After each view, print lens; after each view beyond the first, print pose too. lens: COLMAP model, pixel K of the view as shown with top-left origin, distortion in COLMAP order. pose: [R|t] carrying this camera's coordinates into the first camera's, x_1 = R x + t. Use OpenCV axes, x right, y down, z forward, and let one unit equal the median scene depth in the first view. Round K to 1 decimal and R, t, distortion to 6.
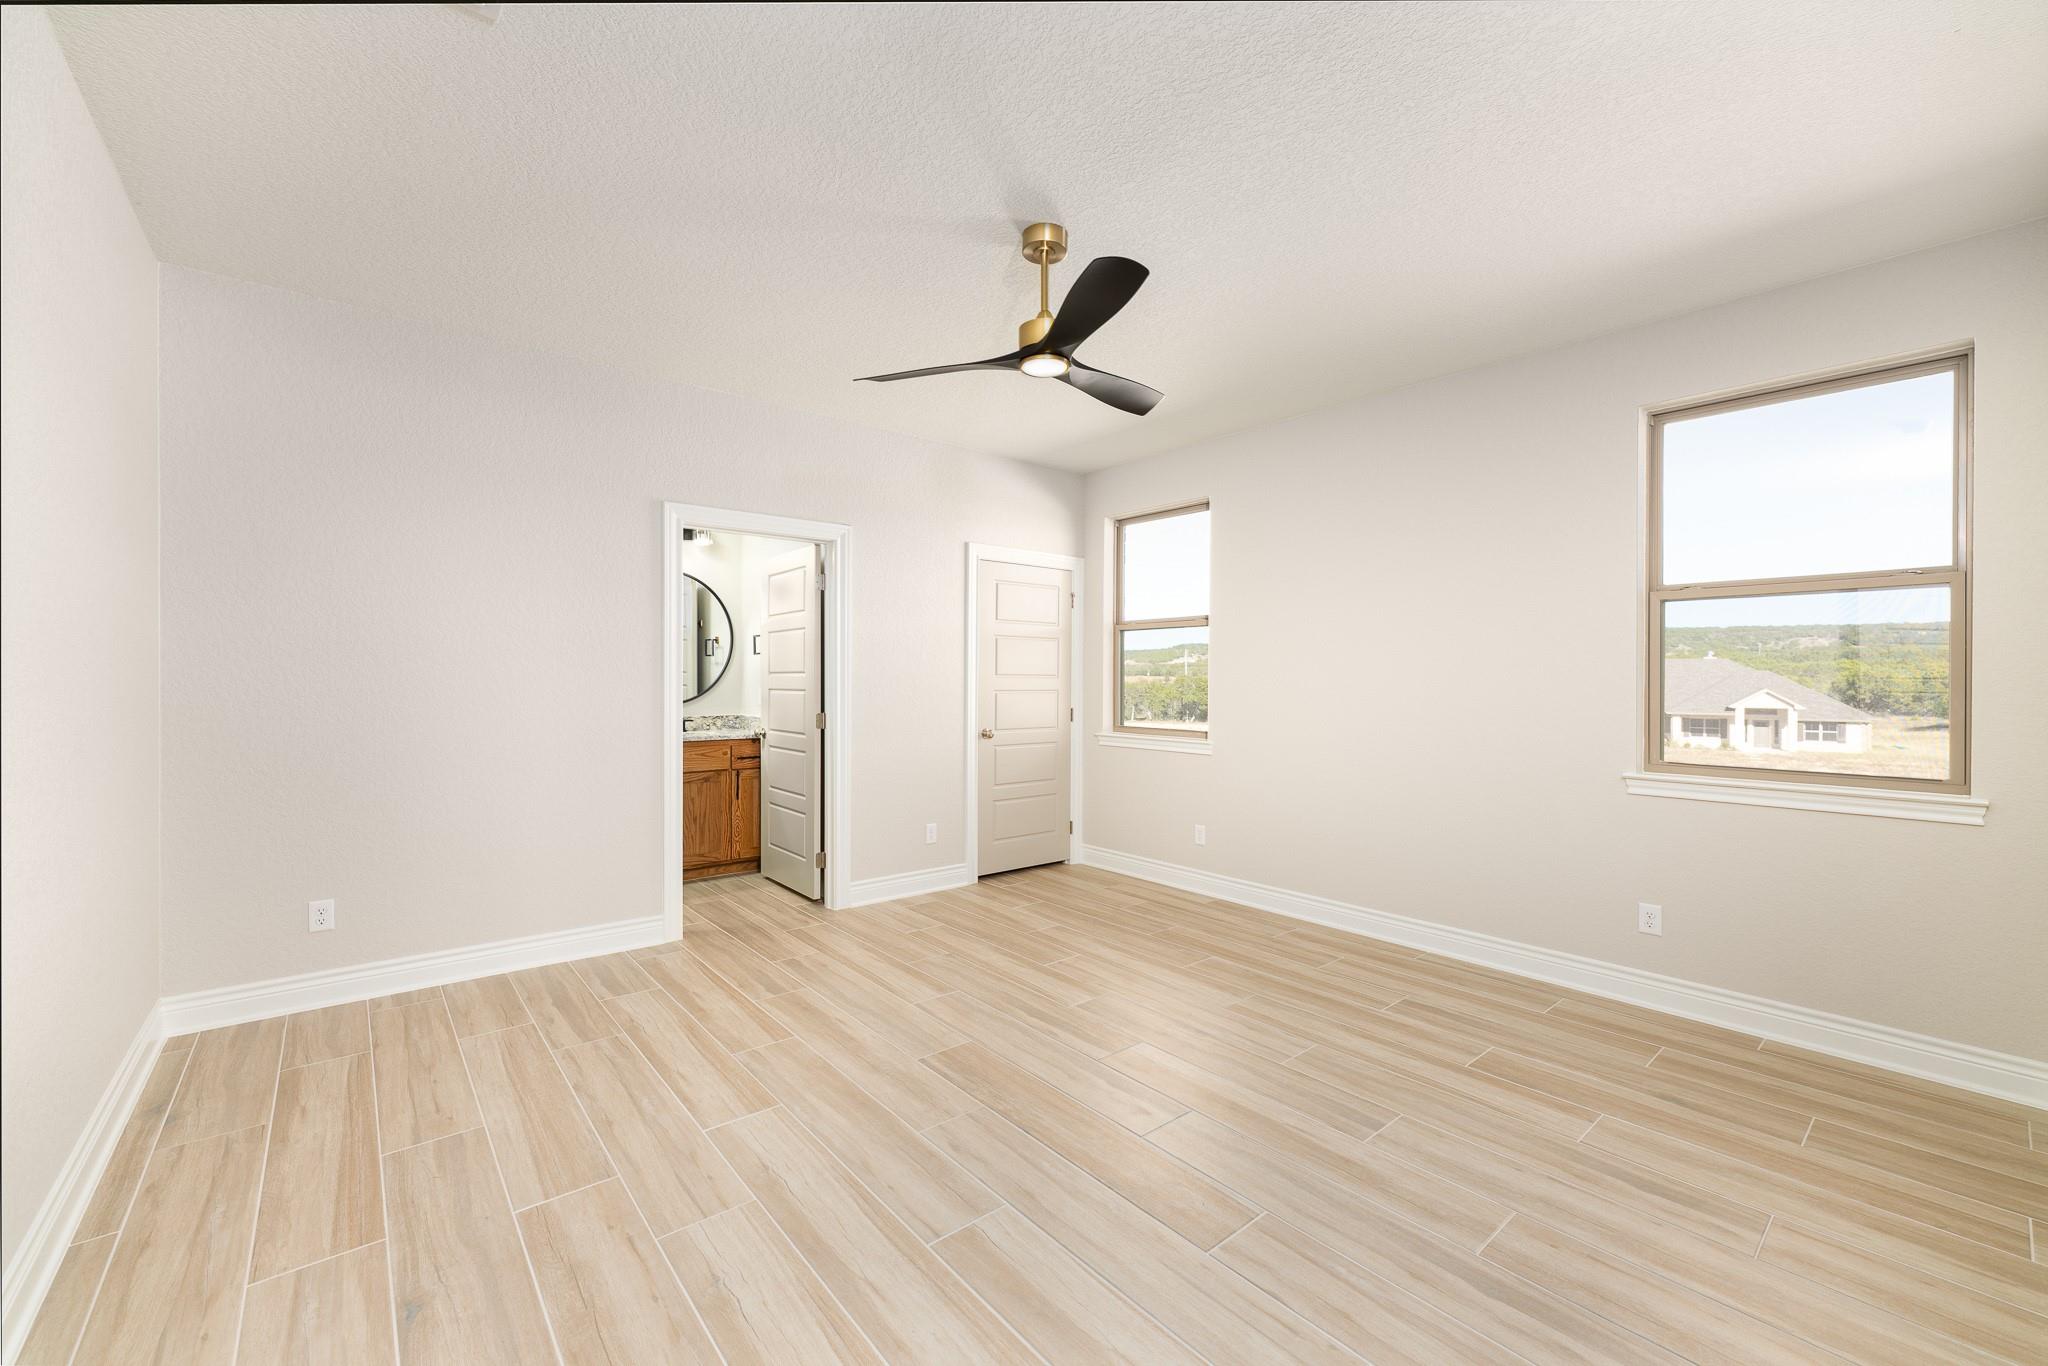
lens RADIAL K [[827.7, 0, 1021.7], [0, 827.7, 680.2], [0, 0, 1]] dist [-0.000510, -0.000414]
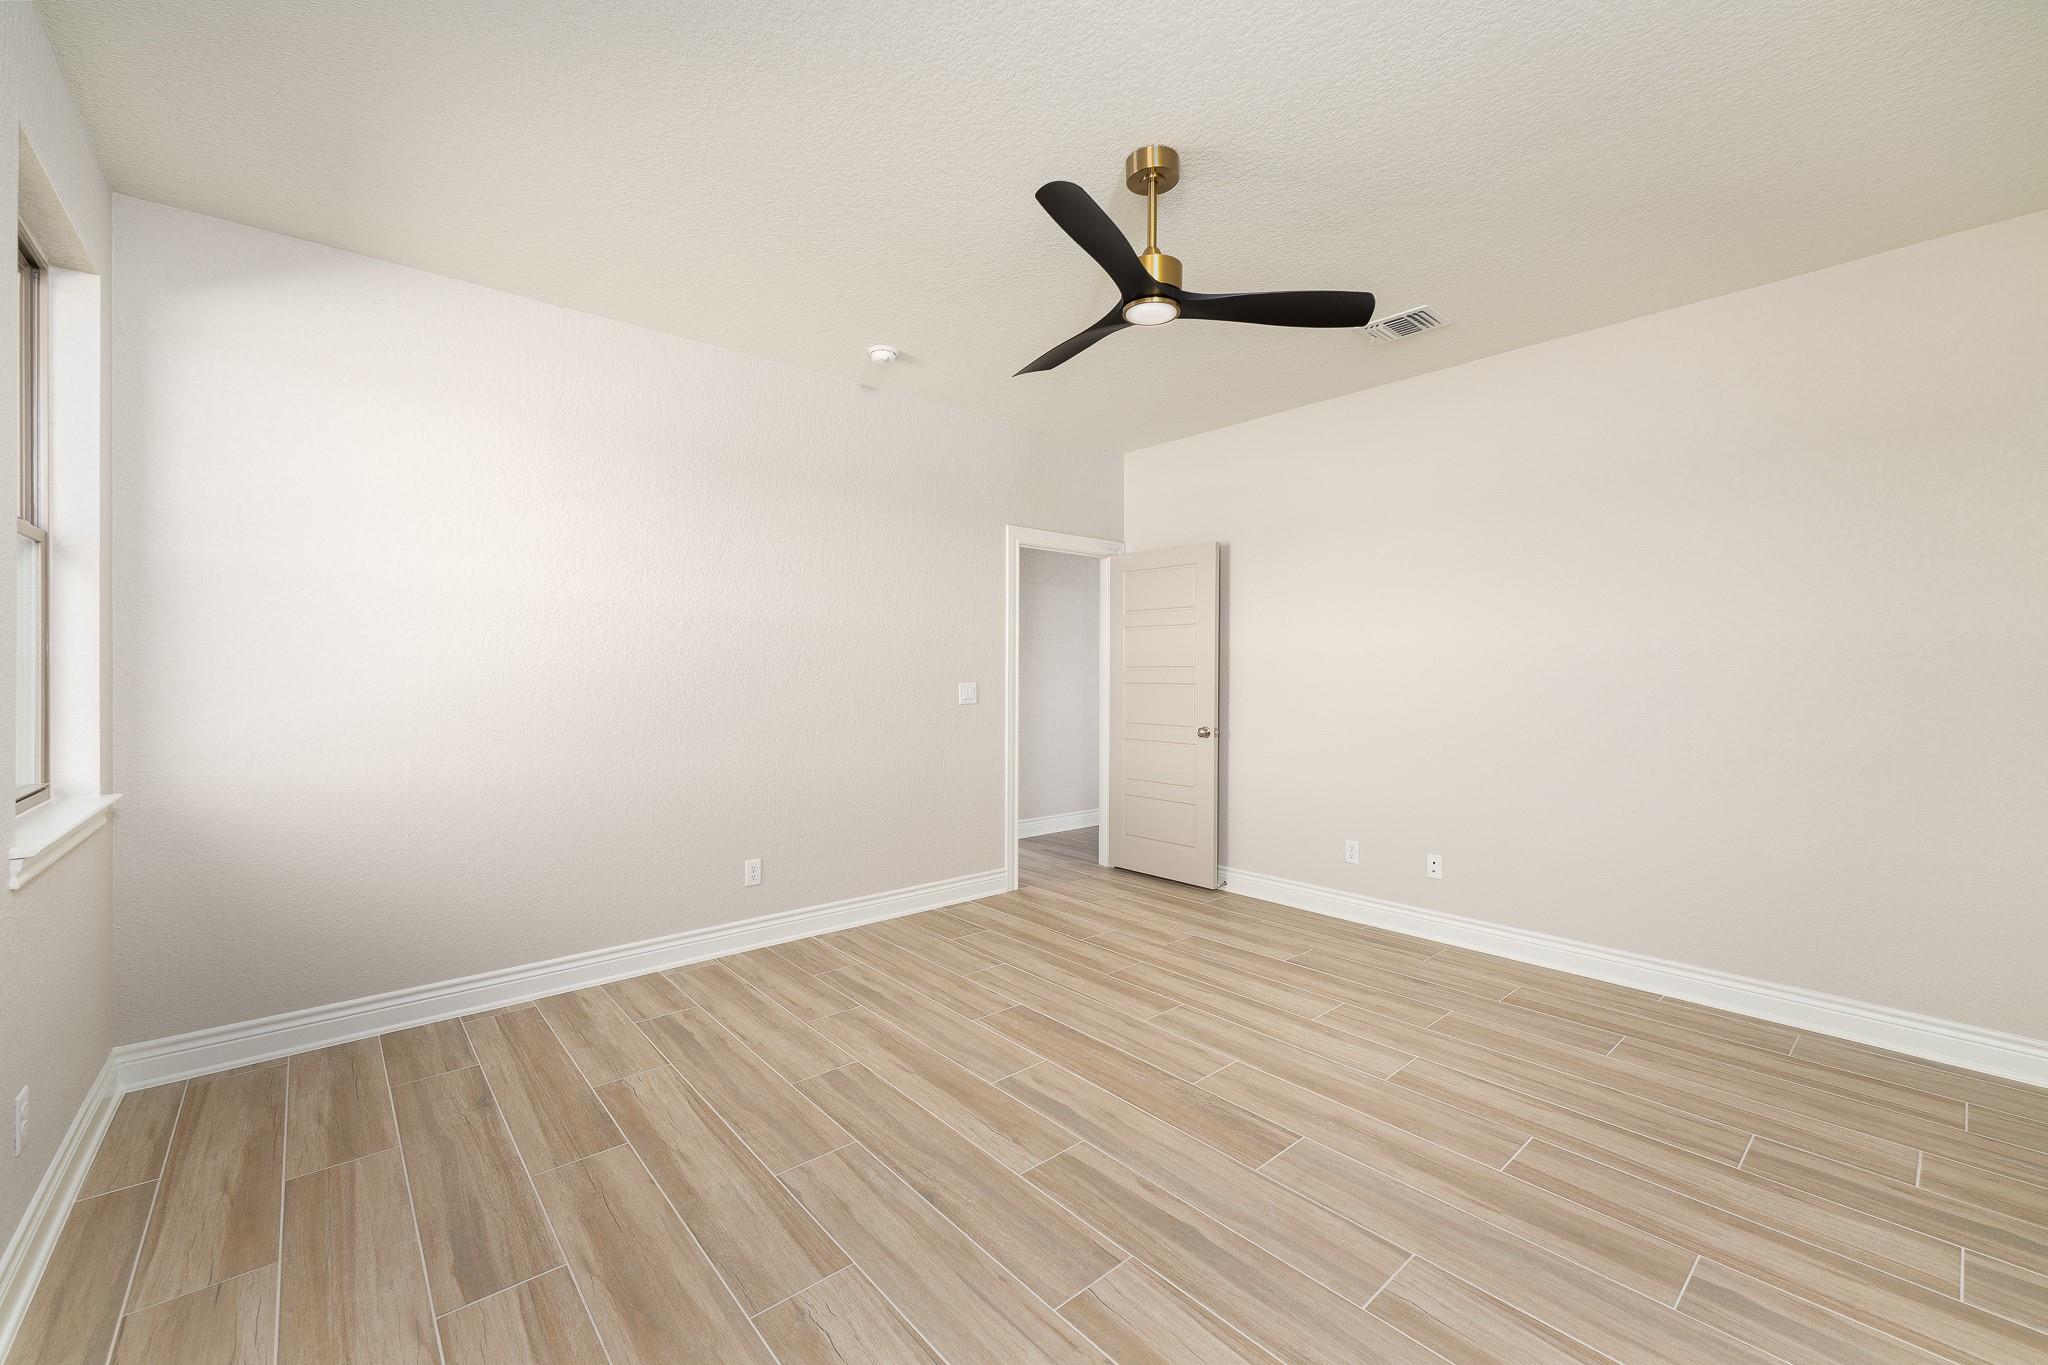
lens RADIAL K [[827.7, 0, 1028.3], [0, 827.7, 675.1], [0, 0, 1]] dist [-0.000510, -0.000414]
pose [[-0.999798, -0.010324, -0.017260, 0.172949], [-0.010459, 0.999915, 0.007754, -0.002551], [0.017179, 0.007933, -0.999821, 1.912240]]
